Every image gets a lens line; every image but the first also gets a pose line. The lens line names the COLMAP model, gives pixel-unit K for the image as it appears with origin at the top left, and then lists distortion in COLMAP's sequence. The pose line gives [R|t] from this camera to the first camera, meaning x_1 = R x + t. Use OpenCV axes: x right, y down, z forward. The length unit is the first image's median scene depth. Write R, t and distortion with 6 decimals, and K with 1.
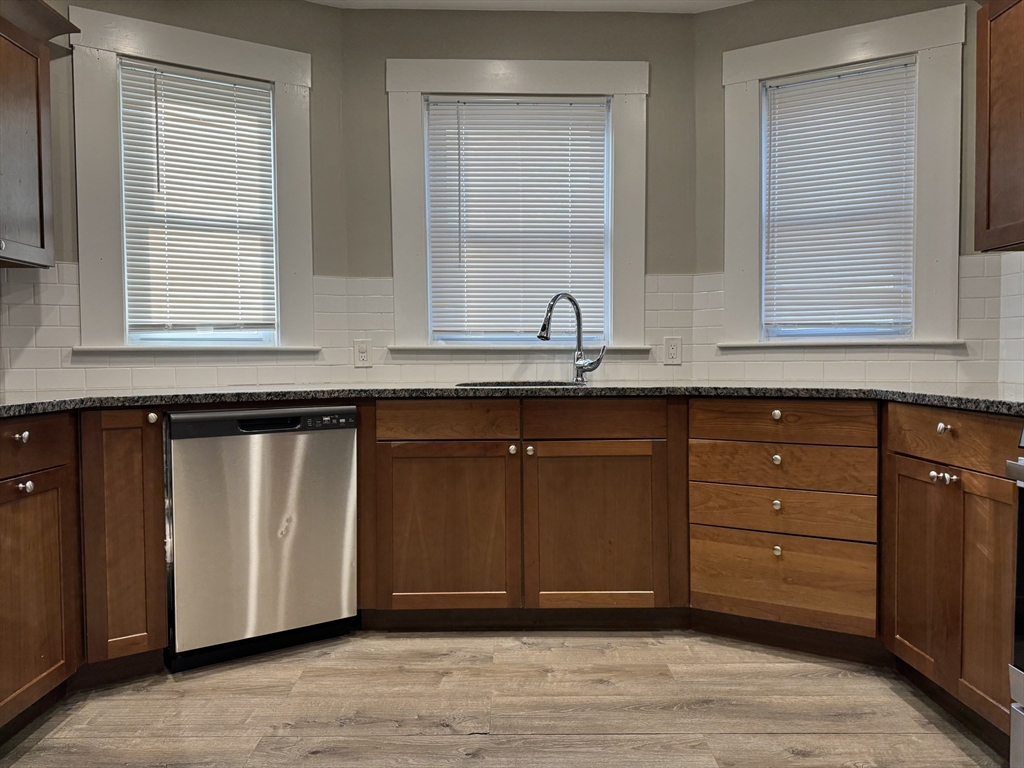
lens RADIAL K [[747.8, 0, 512.0], [0, 747.8, 384.0], [0, 0, 1]] dist [0.034747, -0.054614]
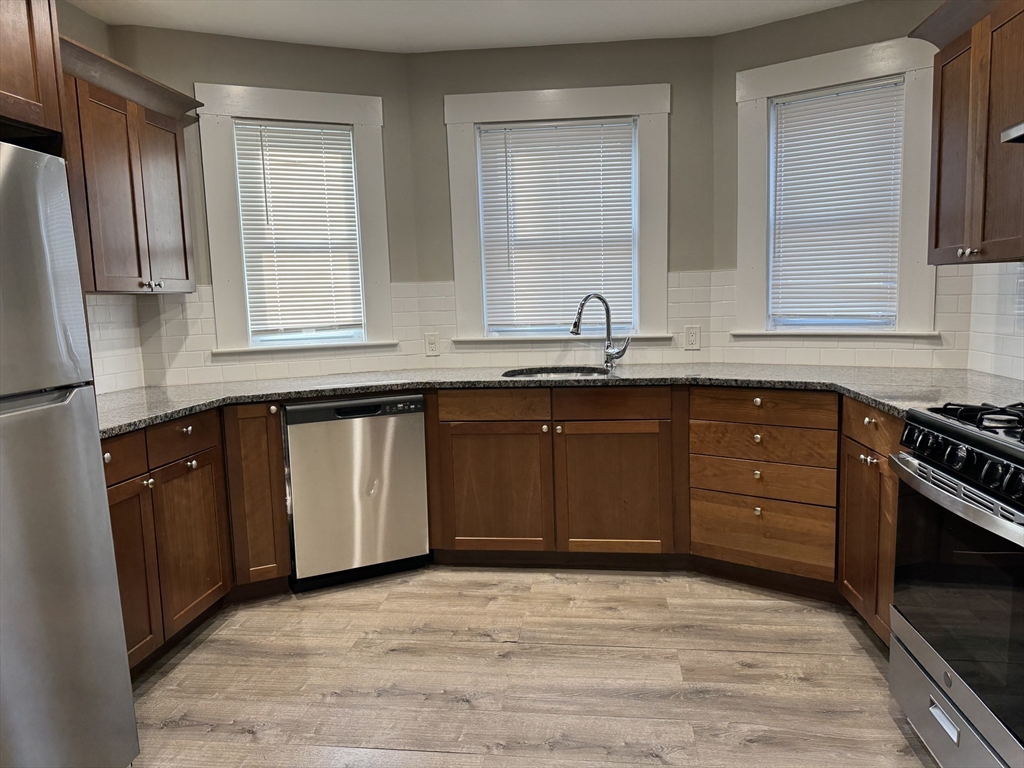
lens RADIAL K [[752.6, 0, 510.8], [0, 752.6, 389.0], [0, 0, 1]] dist [0.144863, -0.332316]
pose [[0.990496, -0.007557, -0.137332, 0.125469], [0.019849, 0.995891, 0.088354, -0.096554], [0.136100, -0.090240, 0.986577, -0.272092]]
